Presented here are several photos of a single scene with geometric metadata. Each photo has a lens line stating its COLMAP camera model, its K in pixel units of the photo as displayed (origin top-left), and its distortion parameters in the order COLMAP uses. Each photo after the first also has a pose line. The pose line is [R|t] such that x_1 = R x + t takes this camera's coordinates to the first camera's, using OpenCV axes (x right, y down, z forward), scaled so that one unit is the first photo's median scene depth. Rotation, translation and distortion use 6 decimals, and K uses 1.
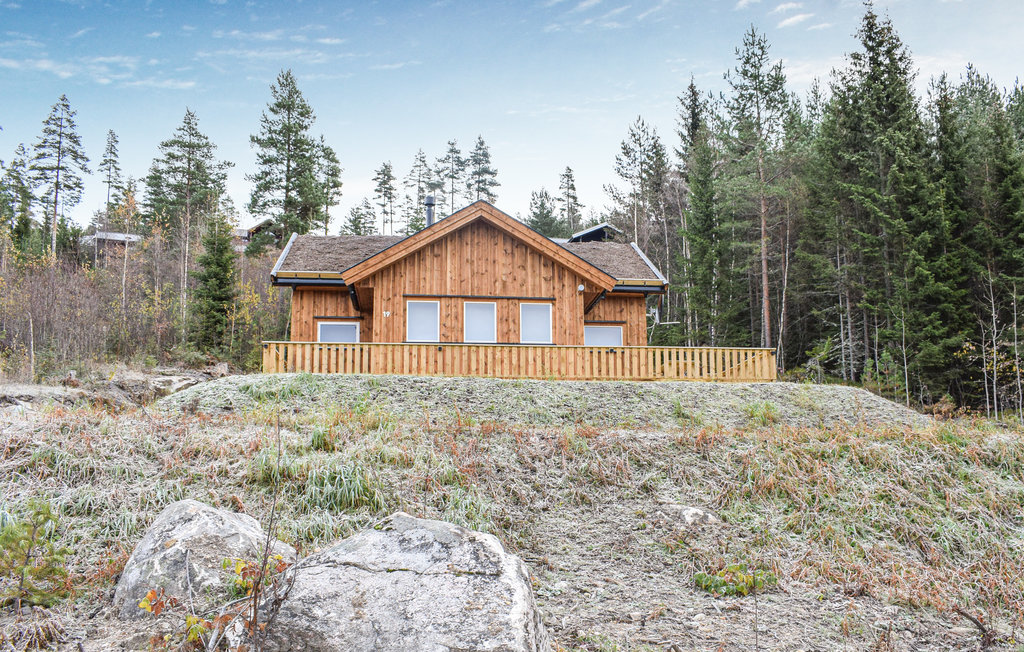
lens RADIAL K [[817.9, 0, 512.4], [0, 817.9, 327.8], [0, 0, 1]] dist [-0.087232, -0.010575]
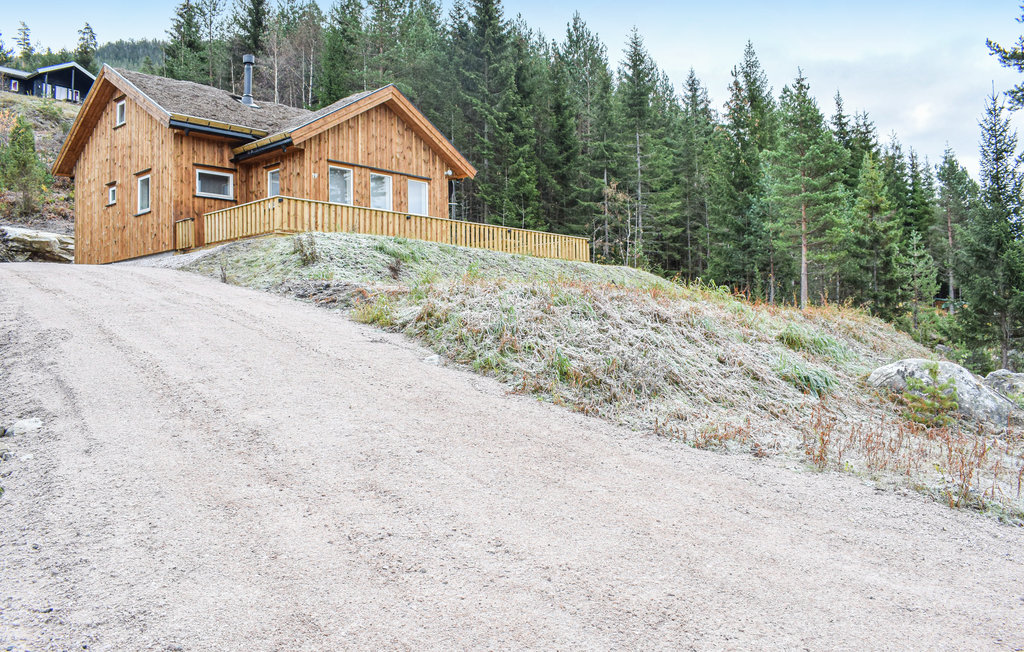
lens RADIAL K [[817.9, 0, 511.8], [0, 817.9, 323.4], [0, 0, 1]] dist [-0.087232, -0.010575]
pose [[0.743052, 0.007512, 0.669192, -0.655679], [-0.121688, 0.984784, 0.124064, 0.010009], [-0.658078, -0.173619, 0.732660, 0.013997]]
